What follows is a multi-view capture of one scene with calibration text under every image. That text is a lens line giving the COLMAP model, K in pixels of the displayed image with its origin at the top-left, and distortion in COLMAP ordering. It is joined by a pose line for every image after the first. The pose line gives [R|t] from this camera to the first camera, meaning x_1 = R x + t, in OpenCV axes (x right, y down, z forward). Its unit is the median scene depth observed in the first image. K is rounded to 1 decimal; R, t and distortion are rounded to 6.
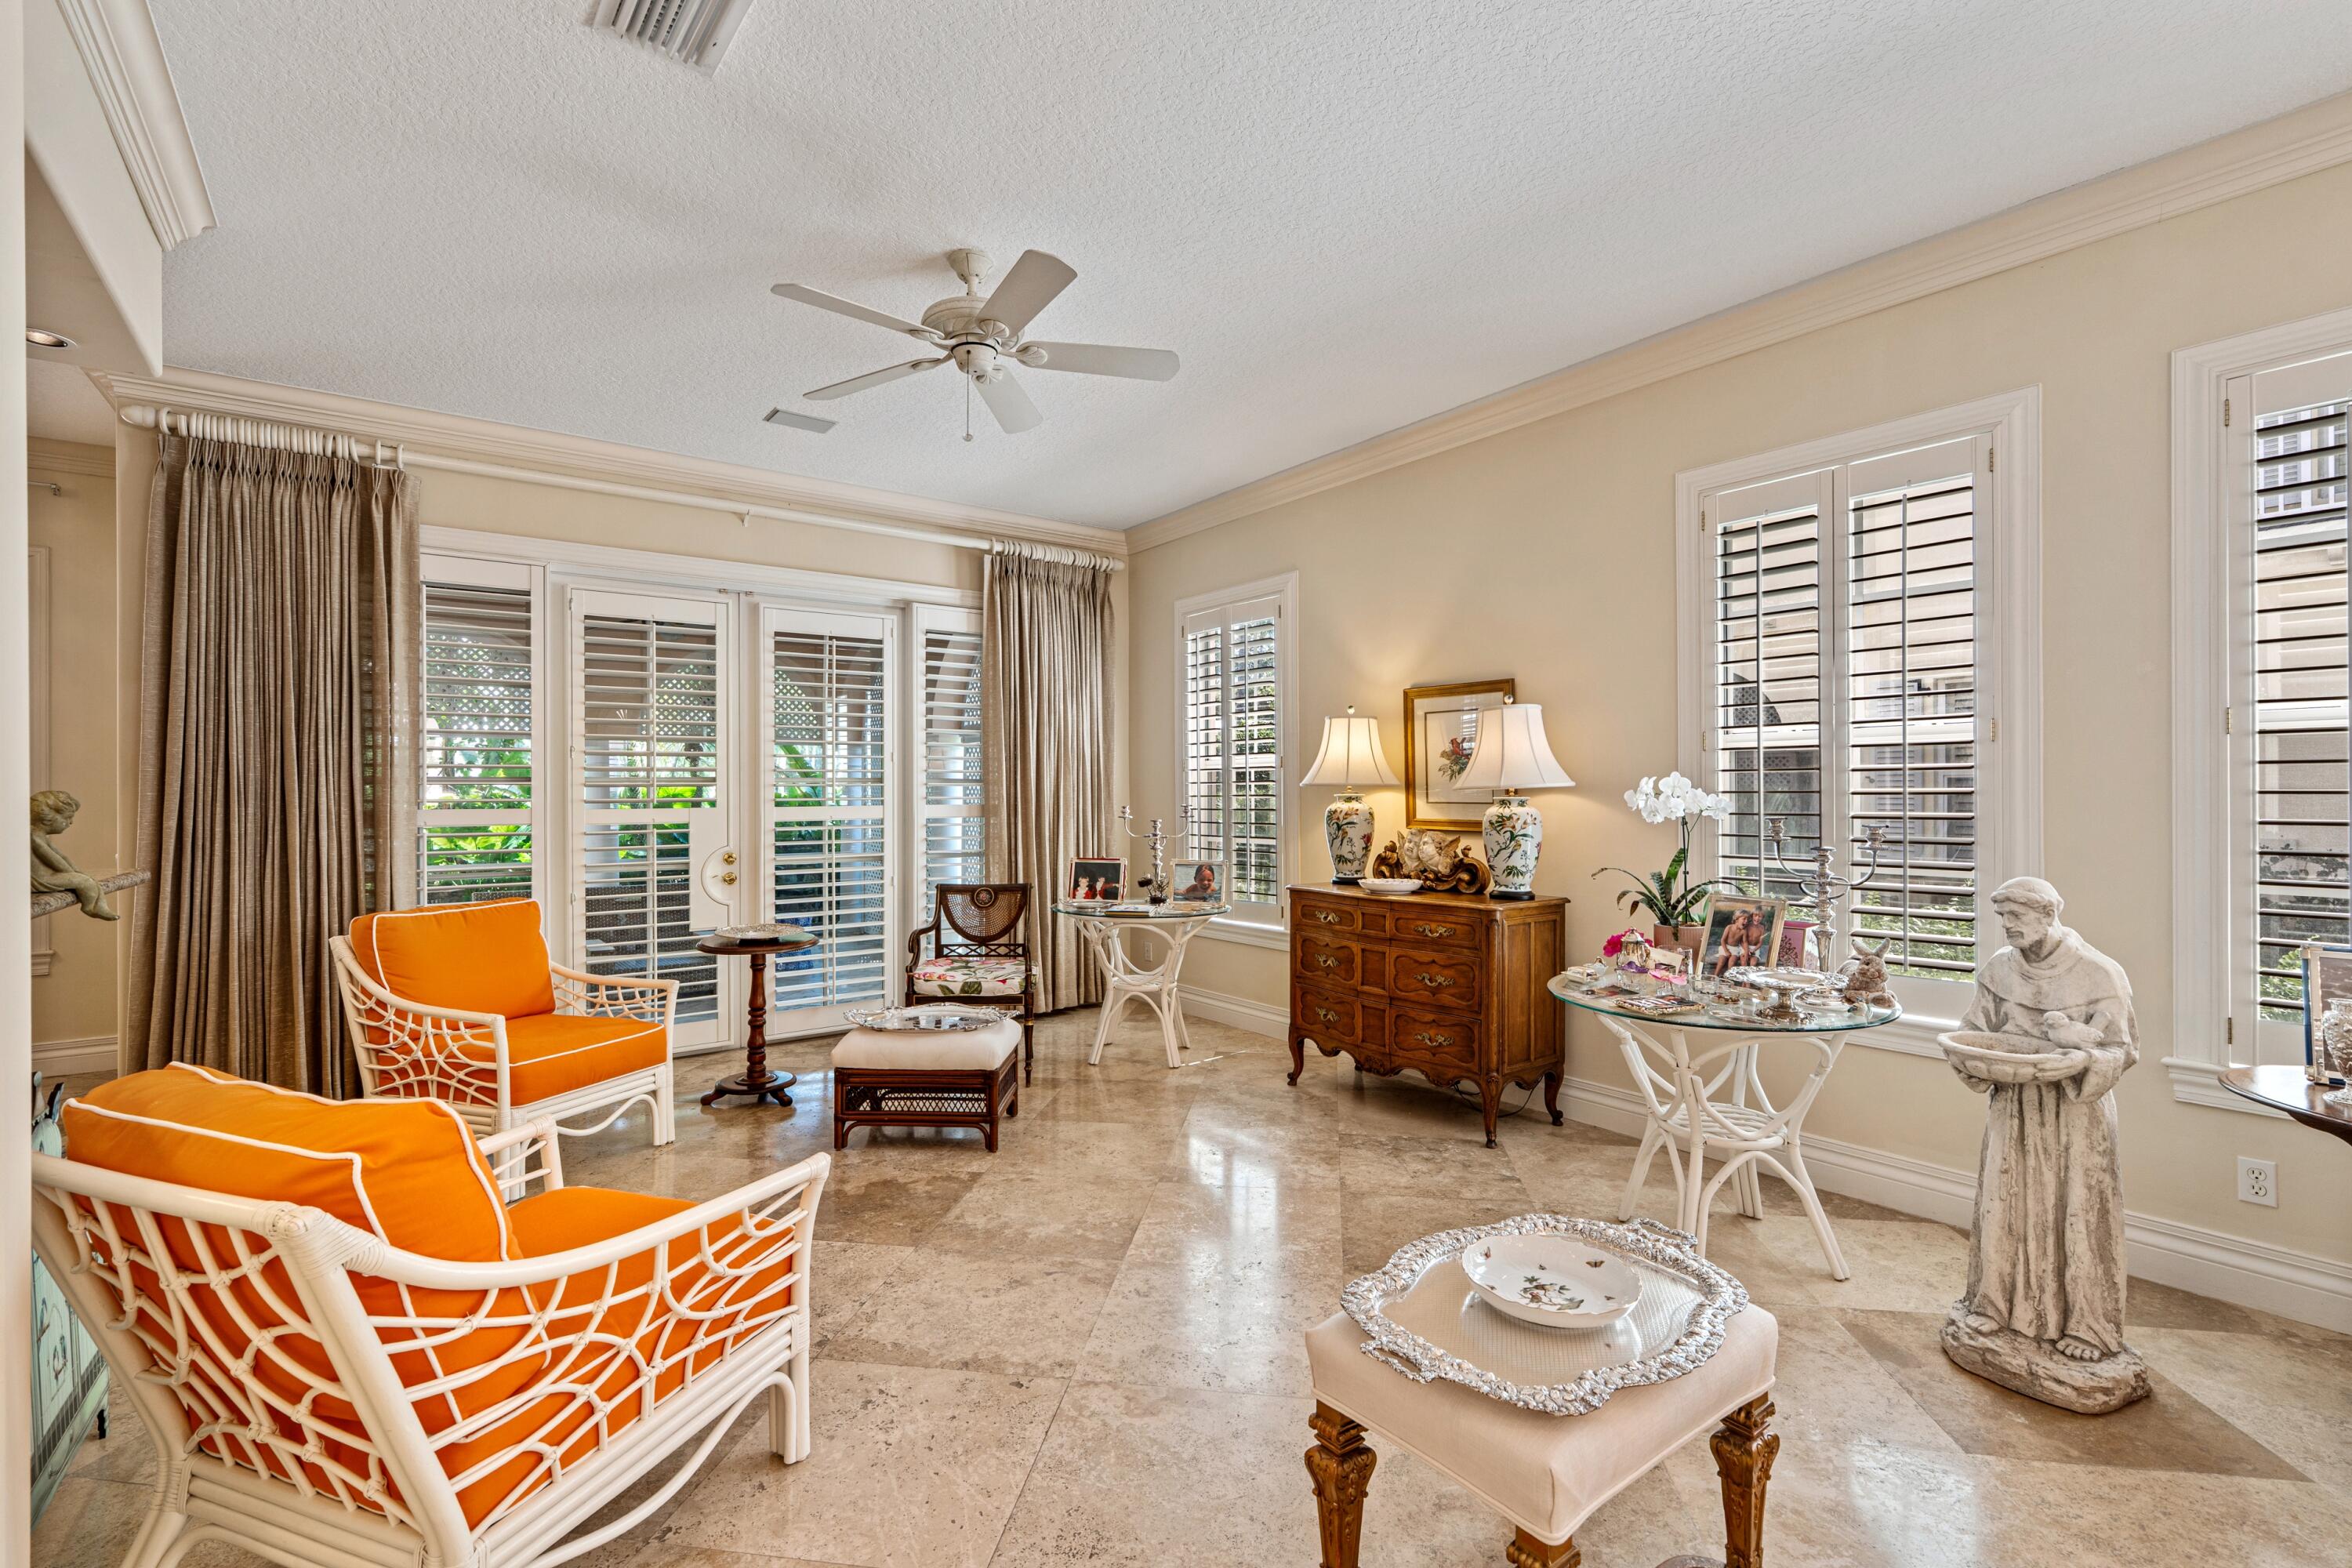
lens RADIAL K [[1065.5, 0, 1176.1], [0, 1065.5, 789.5], [0, 0, 1]] dist [-0.006598, 0.001623]
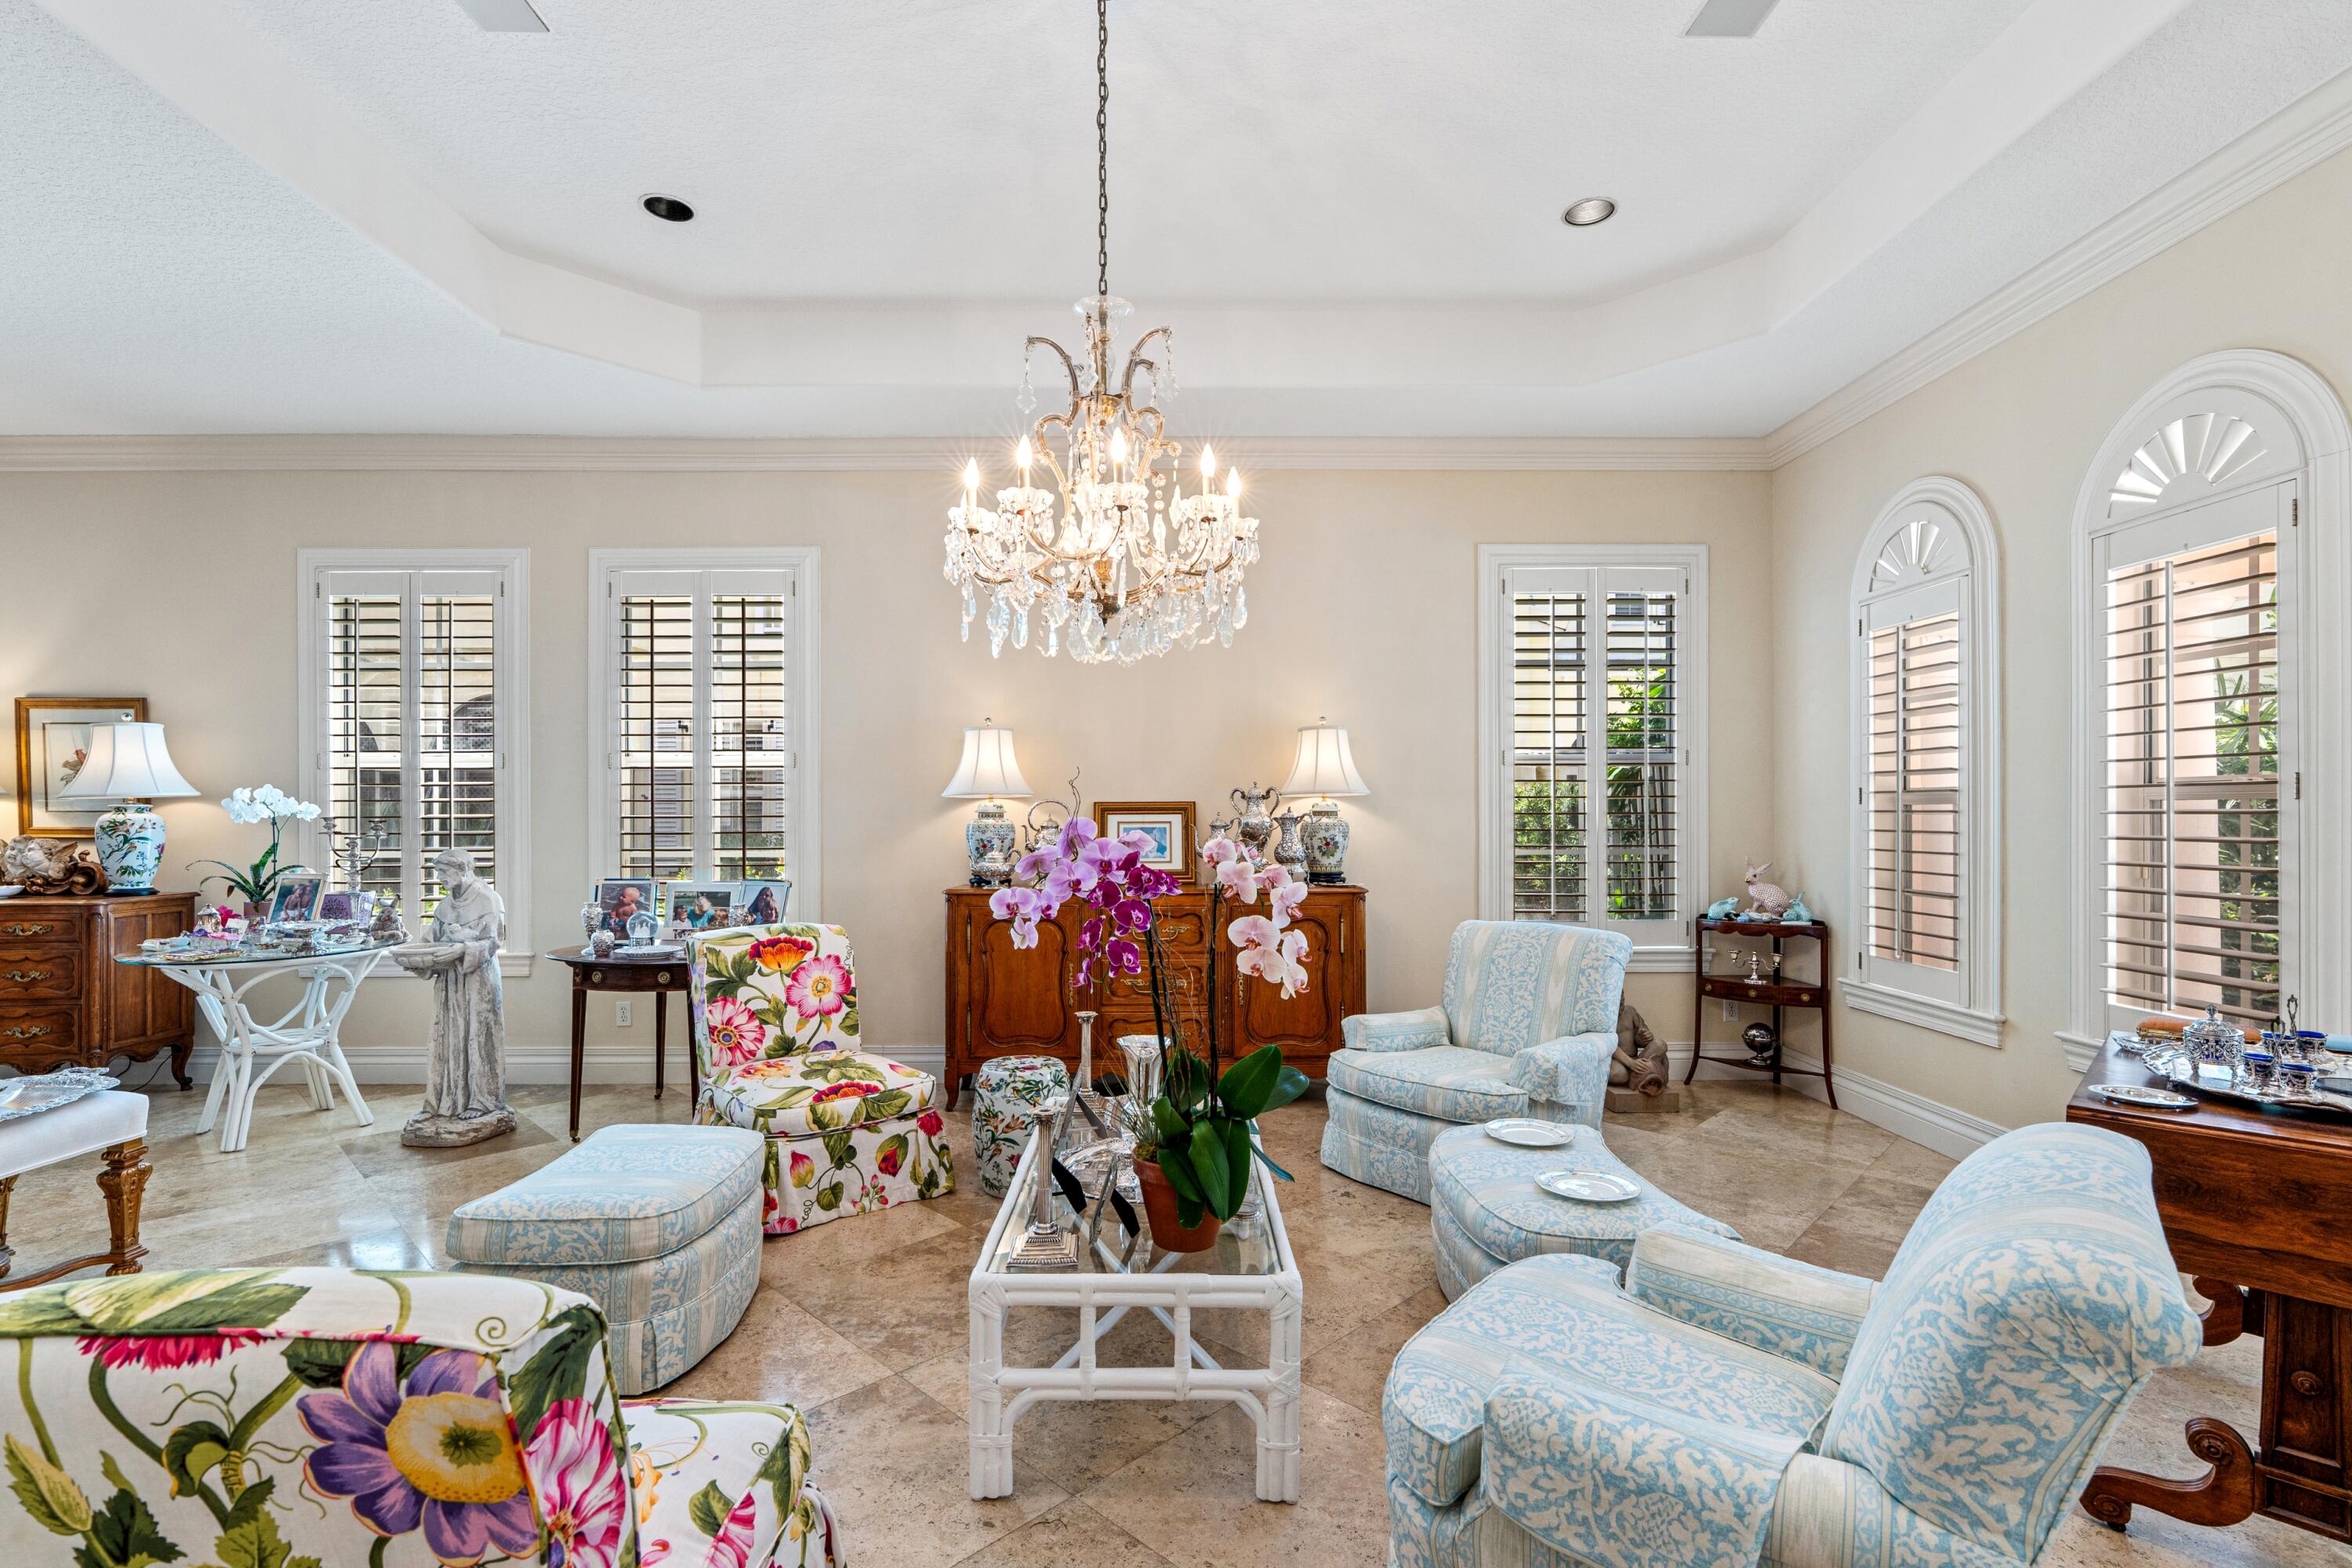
lens RADIAL K [[1065.5, 0, 1164.7], [0, 1065.5, 807.2], [0, 0, 1]] dist [-0.006598, 0.001623]
pose [[0.592604, 0.002134, 0.805491, 0.065603], [-0.000863, 0.999998, -0.002014, 0.011718], [-0.805493, 0.000498, 0.592605, -0.578023]]
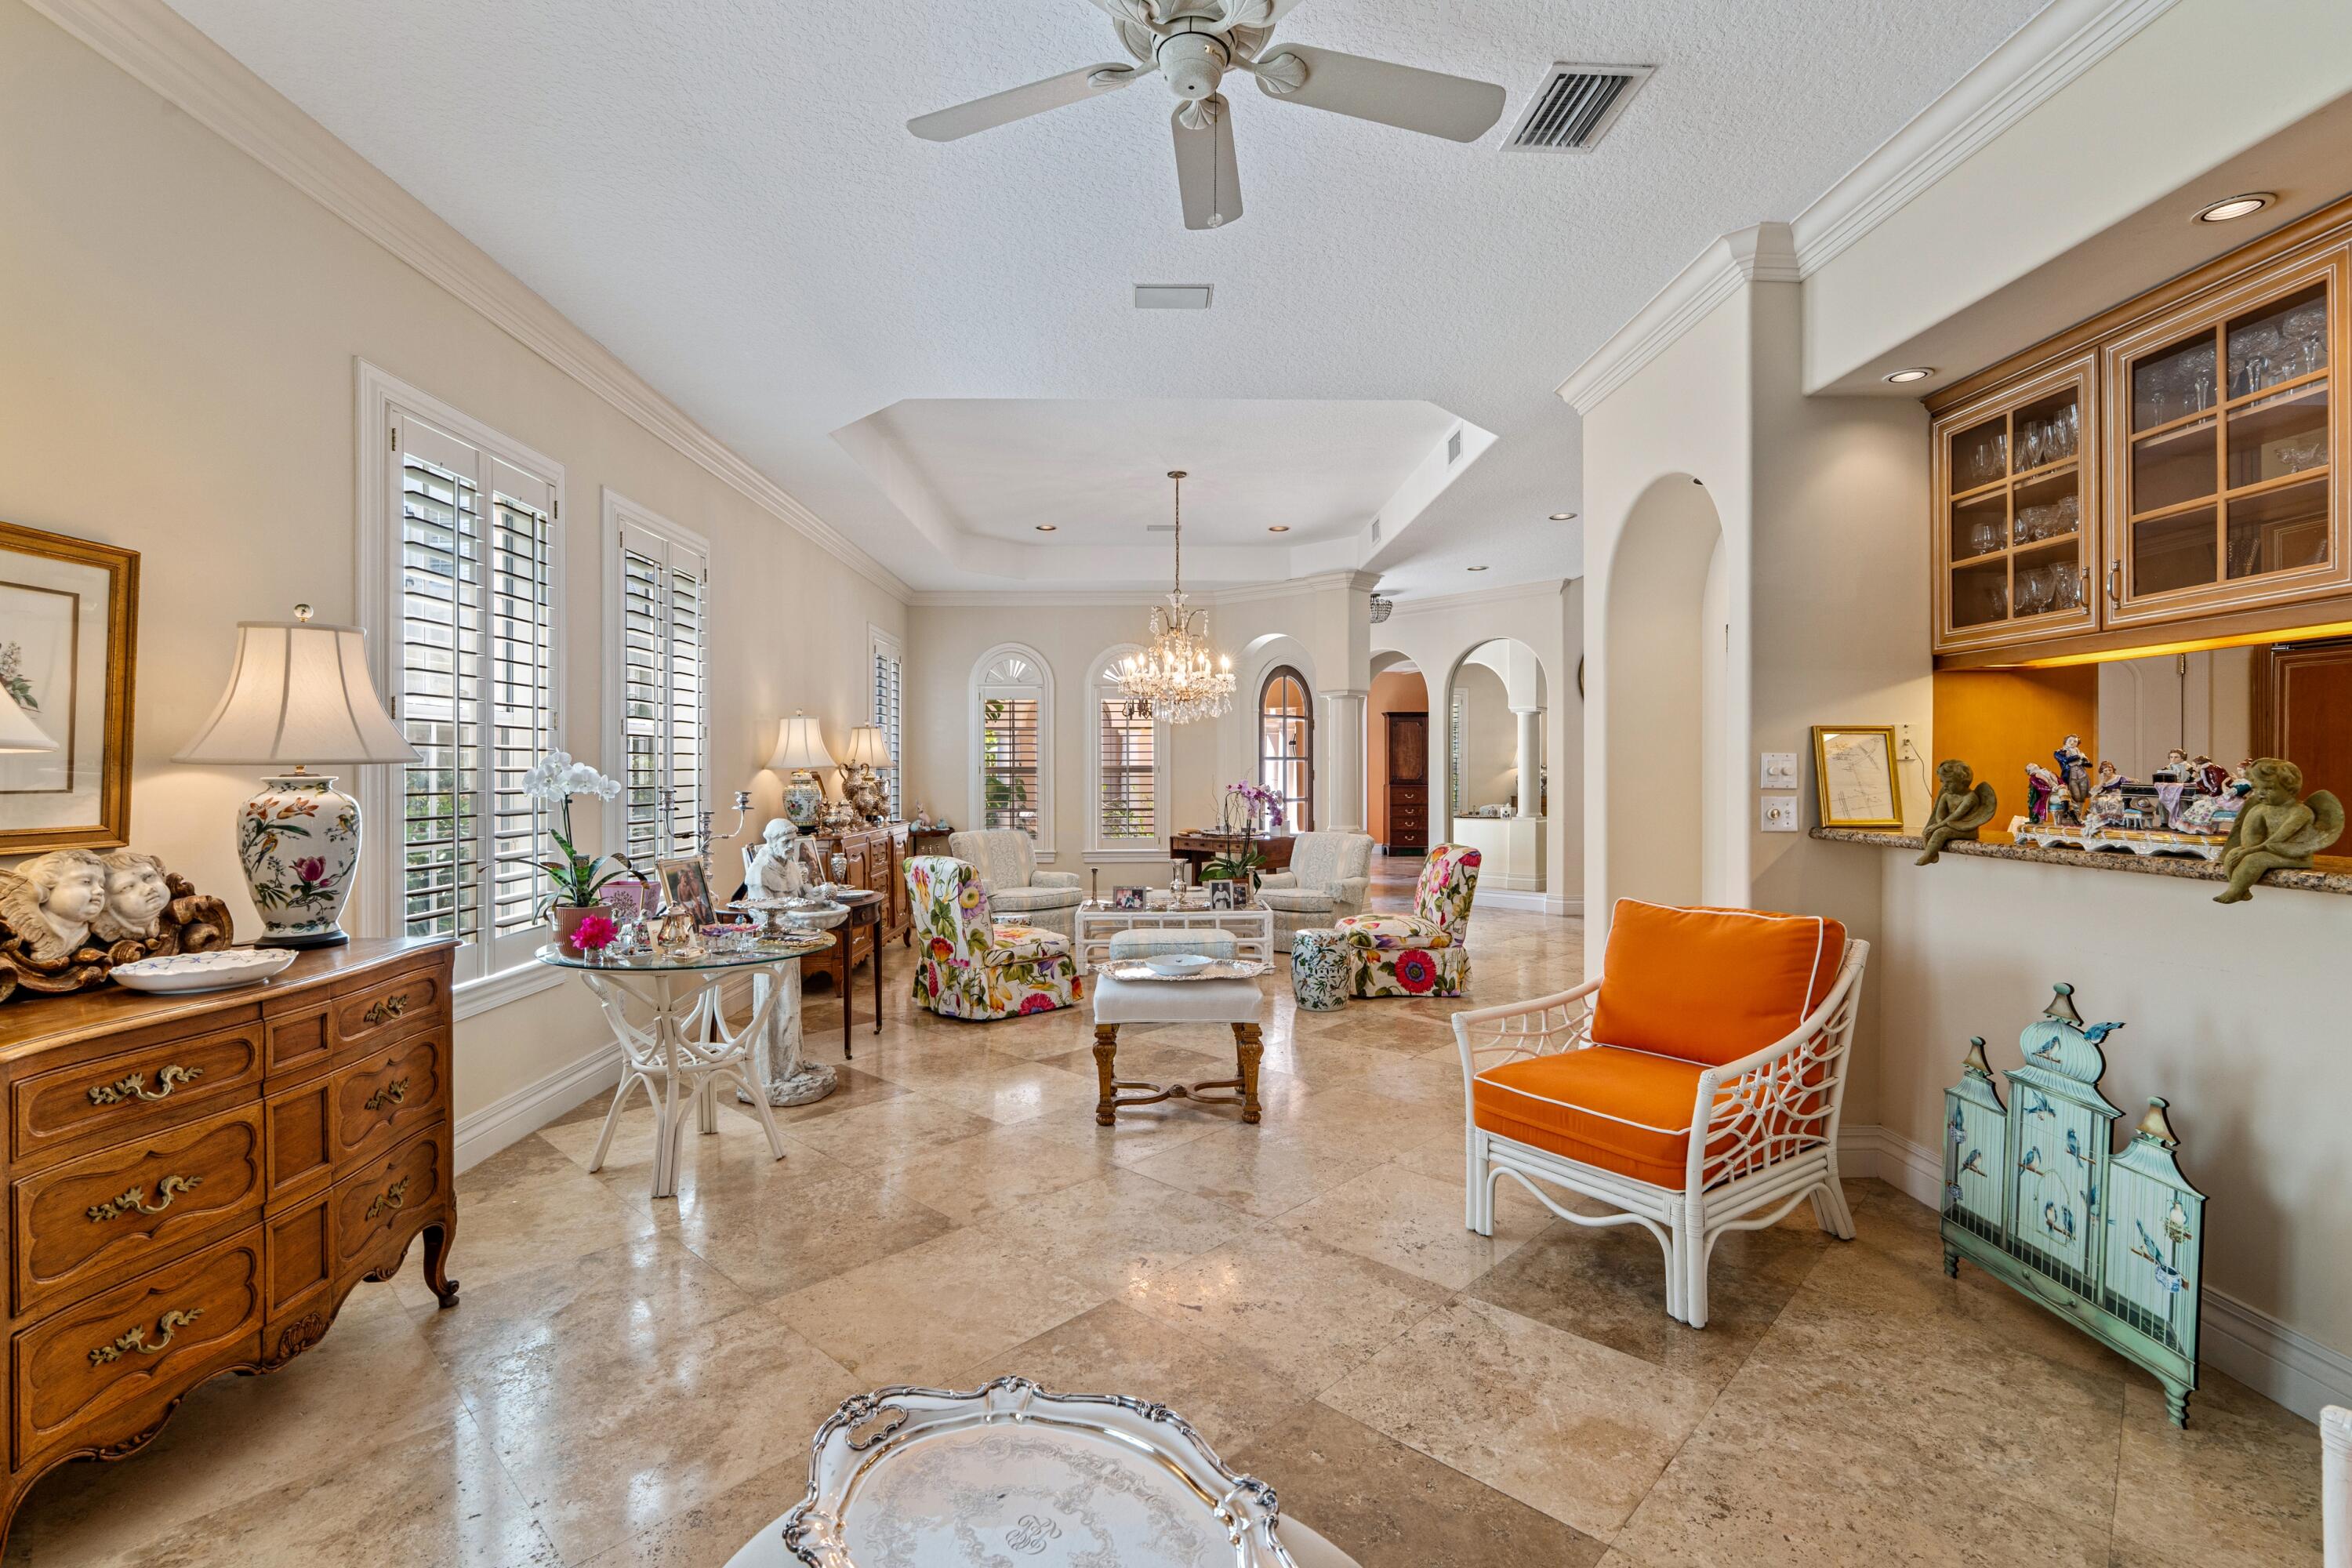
lens RADIAL K [[1065.5, 0, 1181.6], [0, 1065.5, 768.6], [0, 0, 1]] dist [-0.006598, 0.001623]
pose [[-0.820292, 0.004580, 0.571926, -0.491786], [0.002352, 0.999986, -0.004634, 0.006148], [-0.571940, -0.002456, -0.820292, 1.382850]]
